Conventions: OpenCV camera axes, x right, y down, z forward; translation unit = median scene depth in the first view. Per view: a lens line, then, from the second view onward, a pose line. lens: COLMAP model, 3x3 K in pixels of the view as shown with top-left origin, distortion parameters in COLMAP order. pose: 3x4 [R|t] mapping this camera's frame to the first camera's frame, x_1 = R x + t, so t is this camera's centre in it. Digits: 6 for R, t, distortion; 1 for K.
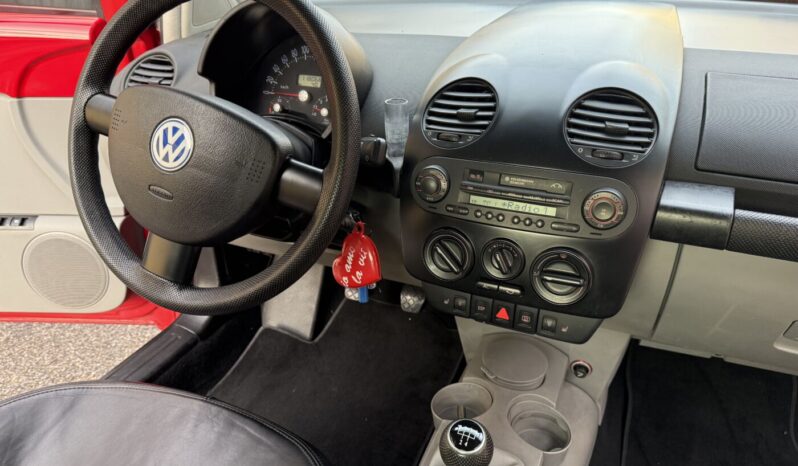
lens RADIAL K [[557.3, 0, 399.0], [0, 557.3, 233.0], [0, 0, 1]] dist [0.000825, -0.000129]
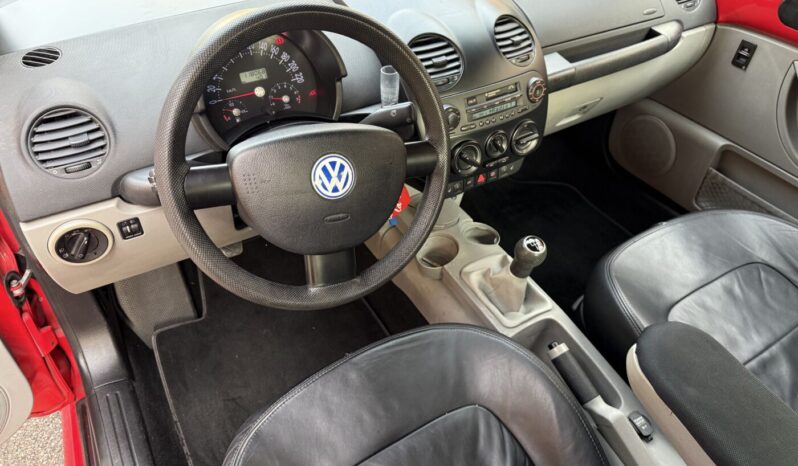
lens RADIAL K [[557.3, 0, 399.0], [0, 557.3, 233.0], [0, 0, 1]] dist [0.000825, -0.000129]
pose [[0.602941, -0.527326, 0.598657, -1.031665], [0.355986, 0.849383, 0.389644, -0.441191], [-0.713958, -0.021819, 0.699848, 0.086283]]
